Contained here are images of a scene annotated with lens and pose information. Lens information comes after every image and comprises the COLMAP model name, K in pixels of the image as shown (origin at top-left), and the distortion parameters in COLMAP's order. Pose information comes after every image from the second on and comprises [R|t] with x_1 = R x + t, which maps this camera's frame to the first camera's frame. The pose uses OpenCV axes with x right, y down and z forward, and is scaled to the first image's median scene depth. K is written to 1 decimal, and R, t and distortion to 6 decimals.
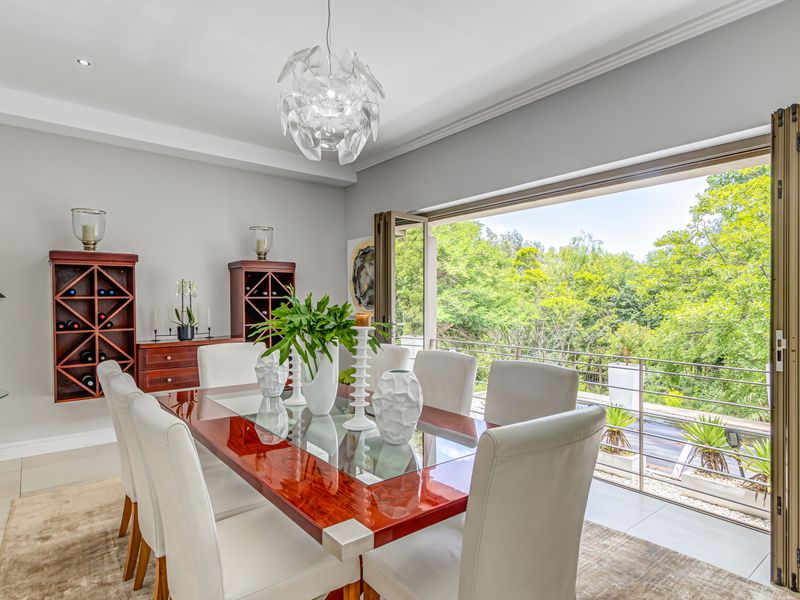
lens RADIAL K [[458.9, 0, 397.0], [0, 458.9, 304.3], [0, 0, 1]] dist [0.002289, 0.000360]
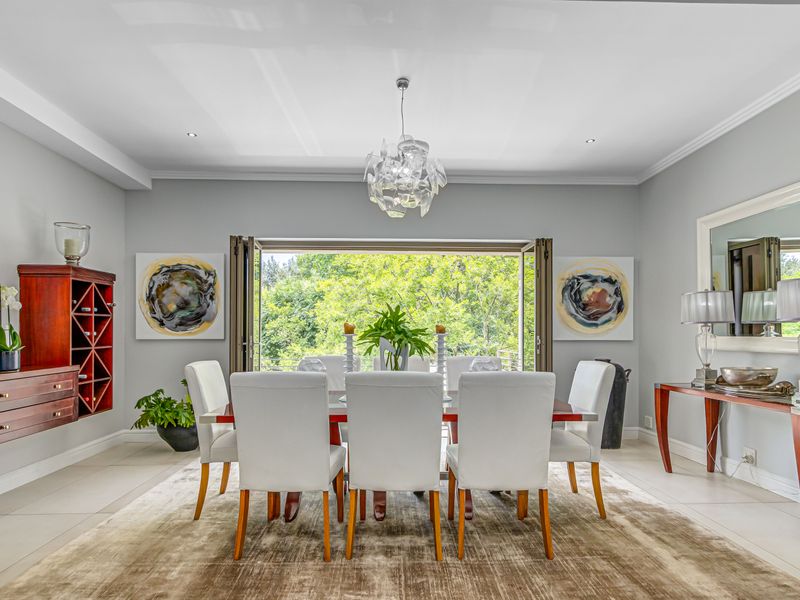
lens RADIAL K [[468.8, 0, 401.2], [0, 468.8, 325.3], [0, 0, 1]] dist [0.000768, 0.000181]
pose [[0.599727, 0.016119, 0.800043, -0.607559], [0.003247, 0.999740, -0.022576, 0.024128], [-0.800198, 0.016138, 0.599518, 0.074910]]
